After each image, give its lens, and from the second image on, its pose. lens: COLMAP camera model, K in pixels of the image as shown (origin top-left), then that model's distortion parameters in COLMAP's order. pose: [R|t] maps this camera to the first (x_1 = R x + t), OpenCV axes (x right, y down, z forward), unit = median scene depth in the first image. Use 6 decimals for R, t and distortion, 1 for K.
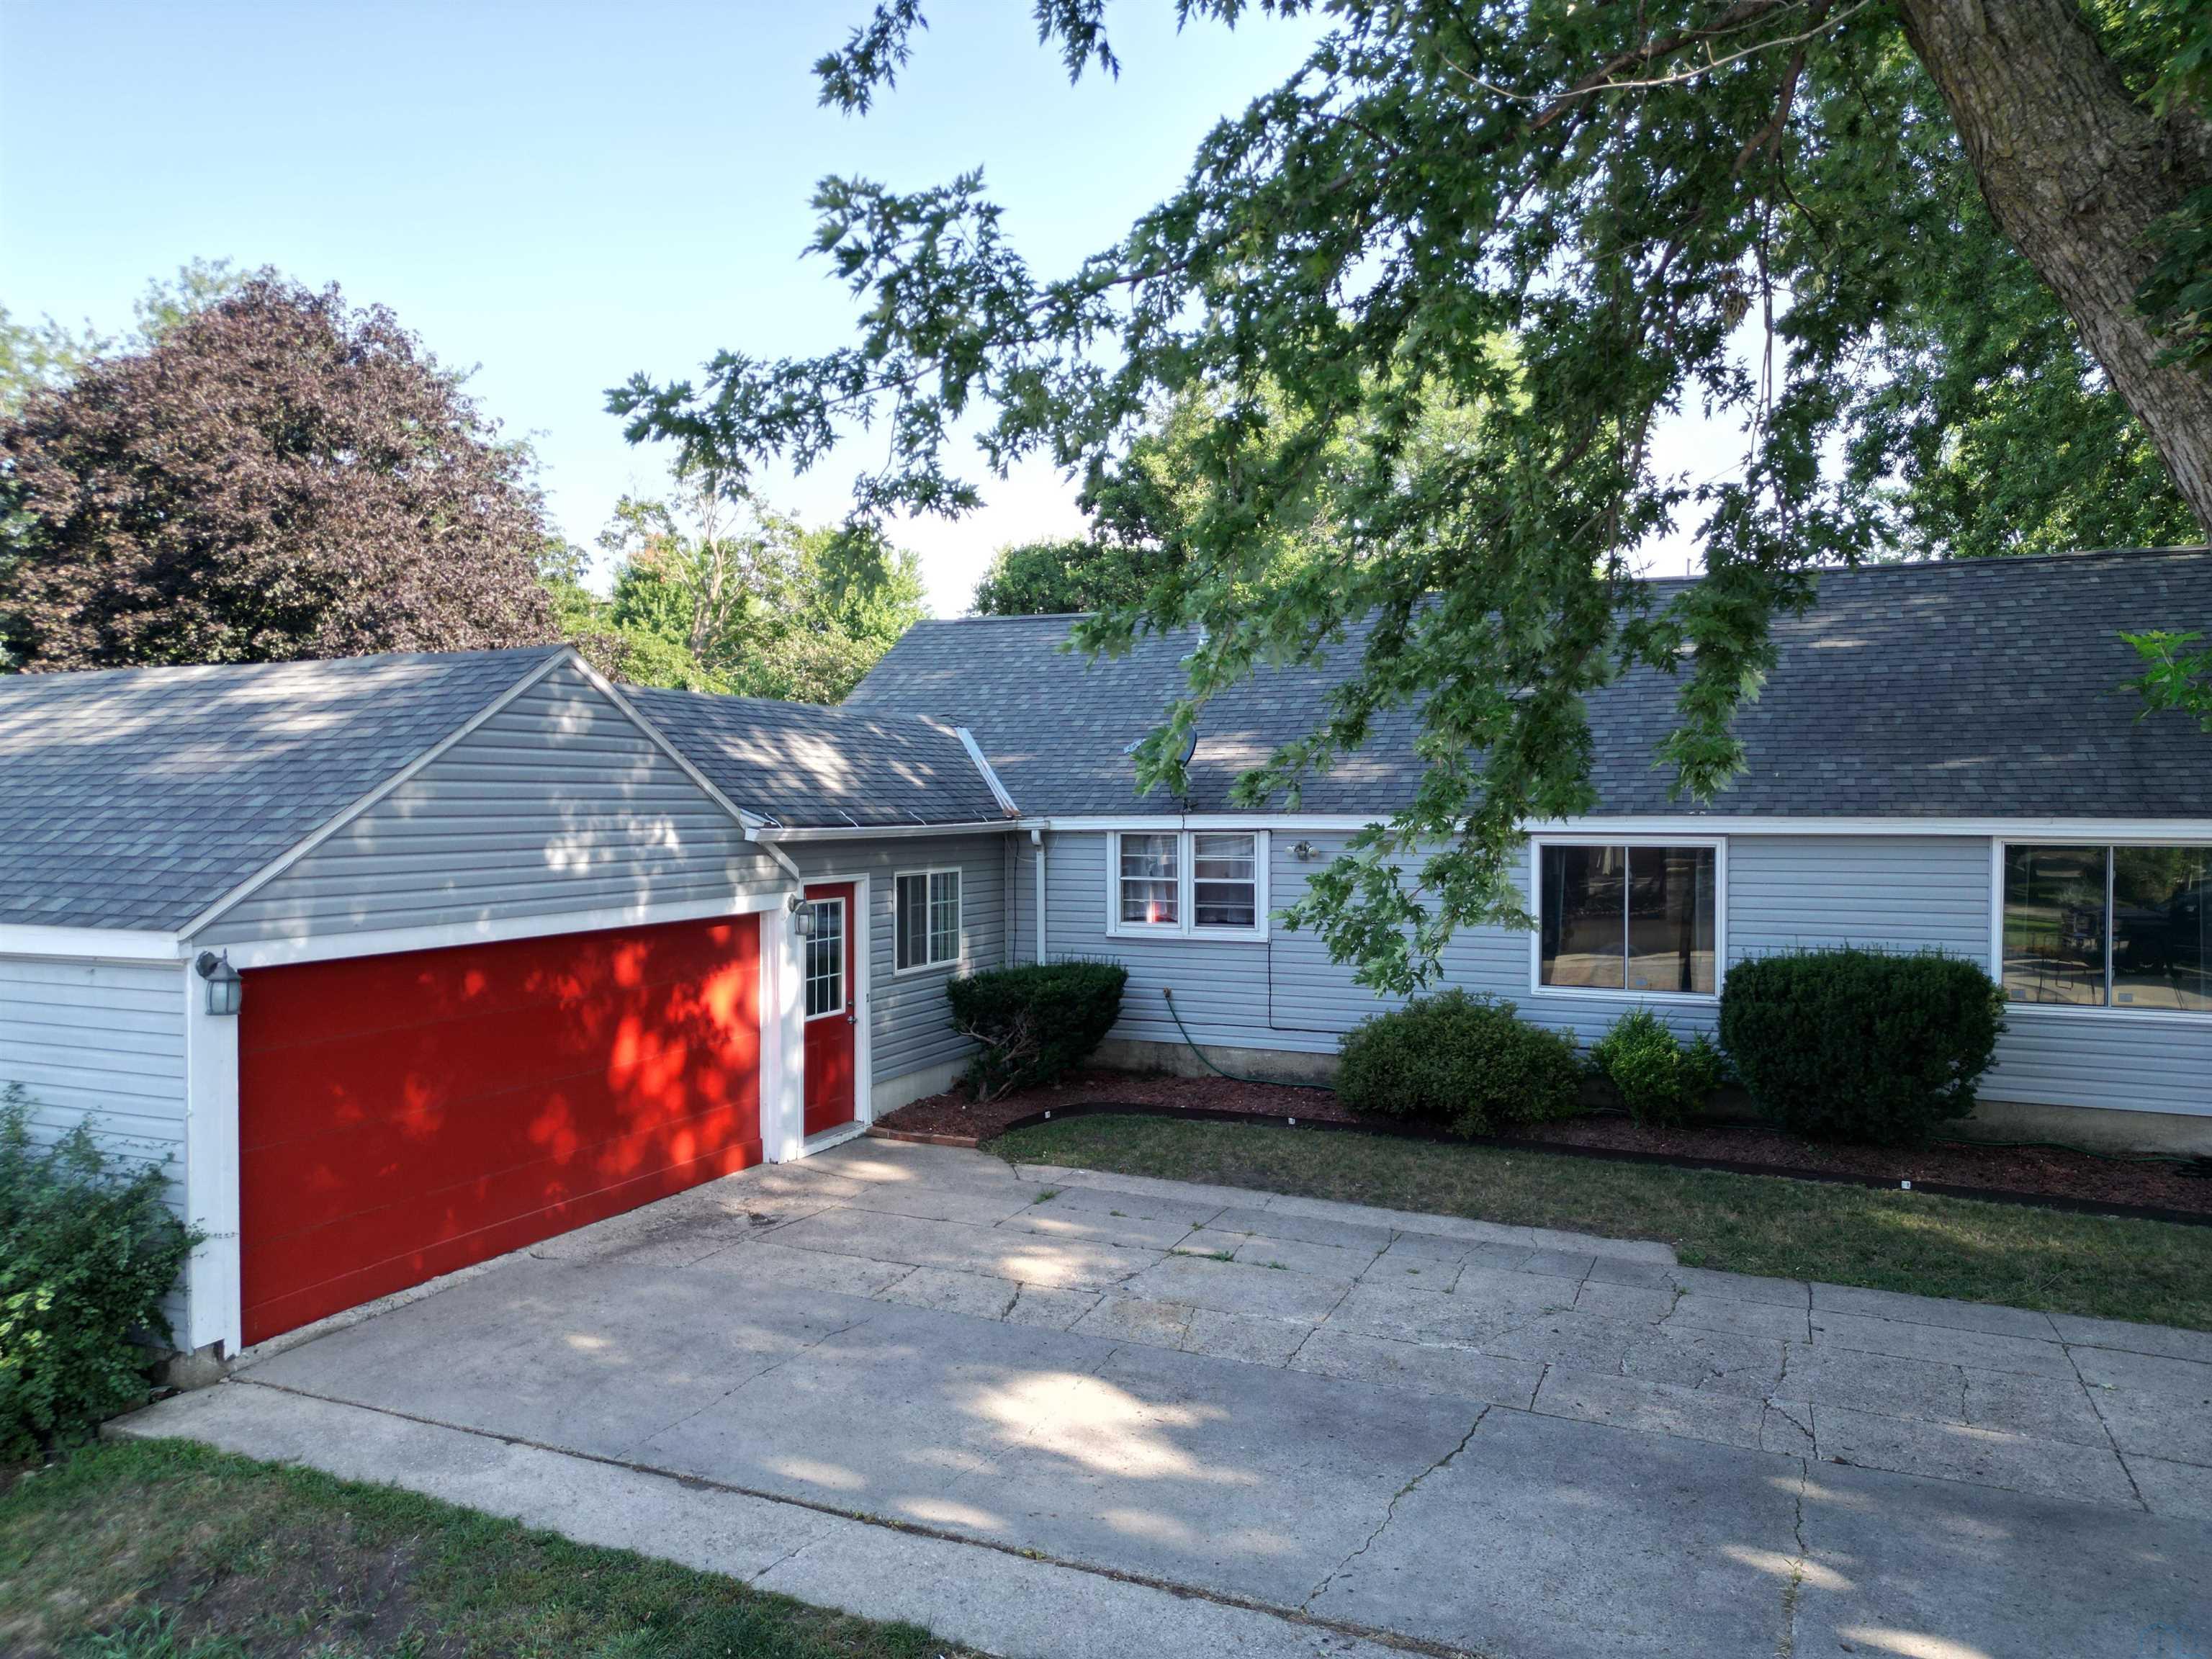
lens RADIAL K [[1568.2, 0, 1106.0], [0, 1568.2, 829.5], [0, 0, 1]] dist [0.083151, -0.084850]
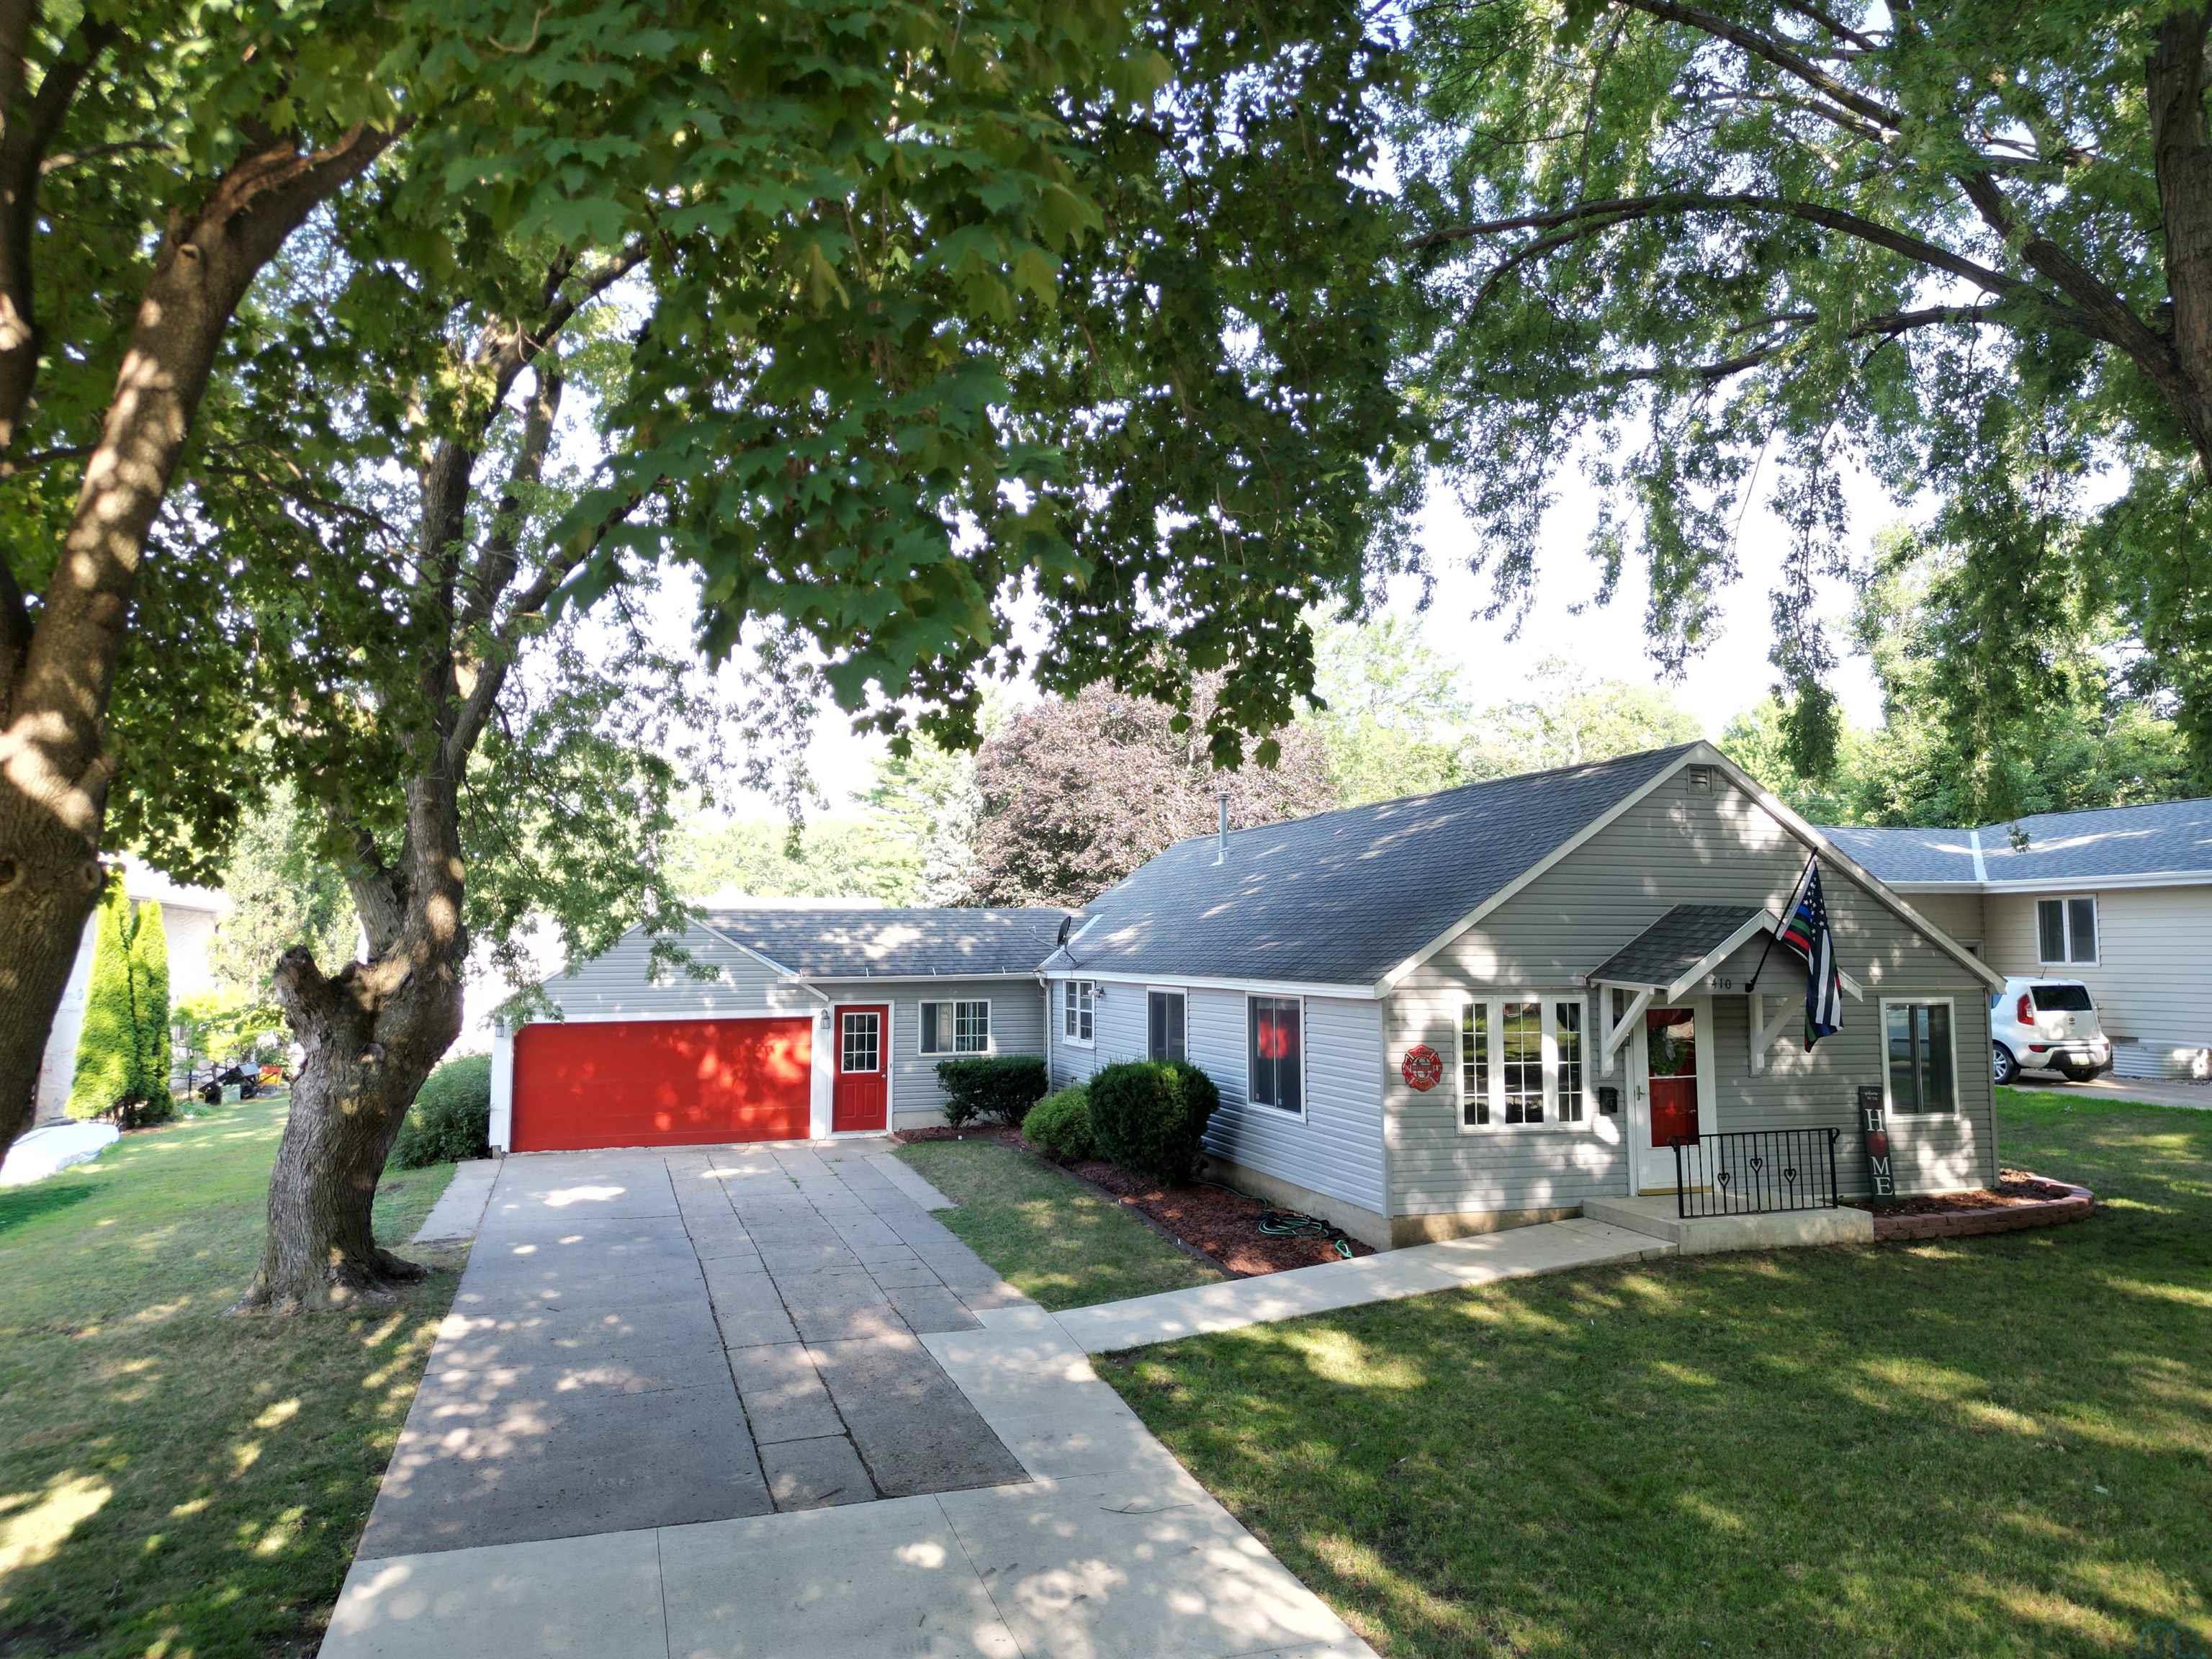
lens RADIAL K [[1536.5, 0, 1096.1], [0, 1536.5, 839.2], [0, 0, 1]] dist [0.083573, -0.088095]
pose [[0.664265, -0.055576, -0.745428, 1.772192], [-0.008789, 0.996583, -0.082133, -0.020690], [0.747445, 0.061110, 0.661507, -0.105352]]
